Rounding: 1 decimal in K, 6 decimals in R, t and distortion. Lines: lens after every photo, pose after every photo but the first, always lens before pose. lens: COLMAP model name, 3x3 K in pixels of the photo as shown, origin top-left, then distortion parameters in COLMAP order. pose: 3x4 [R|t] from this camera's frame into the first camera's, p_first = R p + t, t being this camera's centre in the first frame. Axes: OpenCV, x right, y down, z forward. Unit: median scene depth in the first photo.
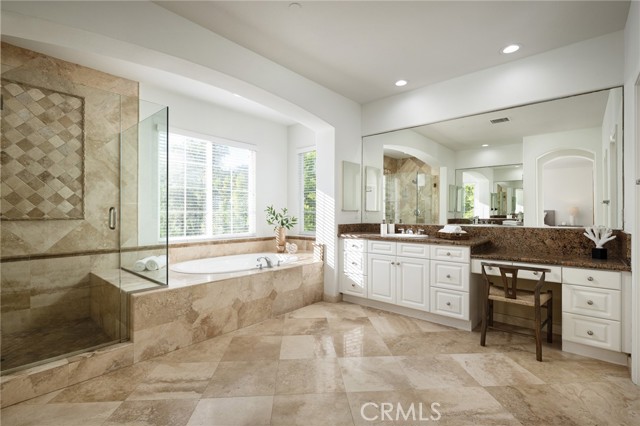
lens RADIAL K [[299.6, 0, 317.9], [0, 299.6, 211.5], [0, 0, 1]] dist [0.011829, 0.000051]
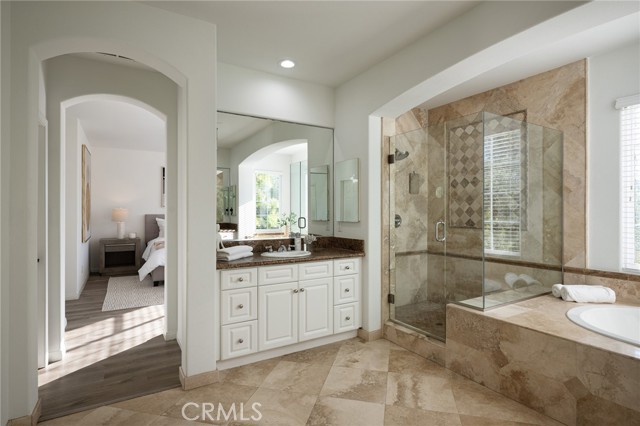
lens RADIAL K [[328.6, 0, 318.2], [0, 328.6, 211.5], [0, 0, 1]] dist [-0.026724, -0.000438]
pose [[-0.303386, -0.003601, -0.952861, 0.442465], [0.002411, 0.999987, -0.004547, -0.032560], [0.952865, -0.003676, -0.303373, 0.638699]]
